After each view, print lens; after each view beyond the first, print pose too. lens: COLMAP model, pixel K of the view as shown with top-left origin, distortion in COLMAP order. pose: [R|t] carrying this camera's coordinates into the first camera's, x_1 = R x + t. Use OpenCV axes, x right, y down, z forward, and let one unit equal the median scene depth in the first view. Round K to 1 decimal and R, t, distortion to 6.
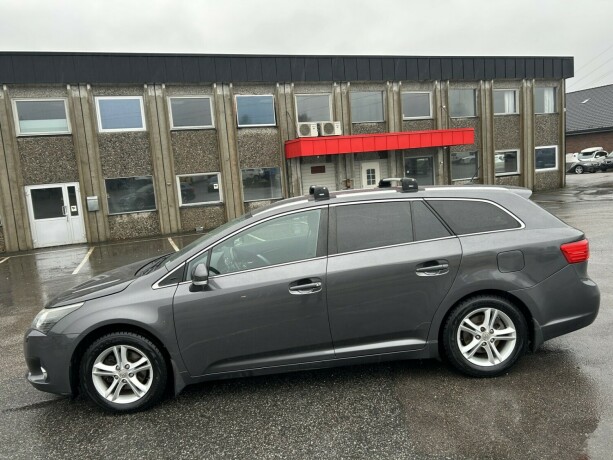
lens RADIAL K [[466.9, 0, 306.5], [0, 466.9, 230.0], [0, 0, 1]] dist [0.015822, -0.003184]
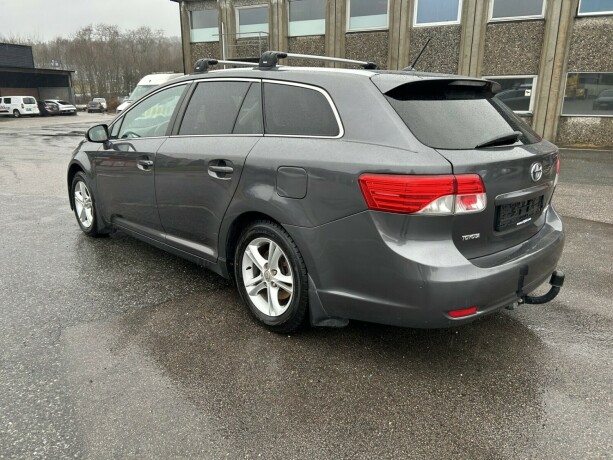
lens RADIAL K [[466.9, 0, 306.5], [0, 466.9, 230.0], [0, 0, 1]] dist [0.015822, -0.003184]
pose [[0.666572, 0.277787, -0.691748, 0.208813], [-0.143467, 0.958431, 0.246634, -0.007803], [0.731504, -0.065156, 0.678716, 0.124984]]
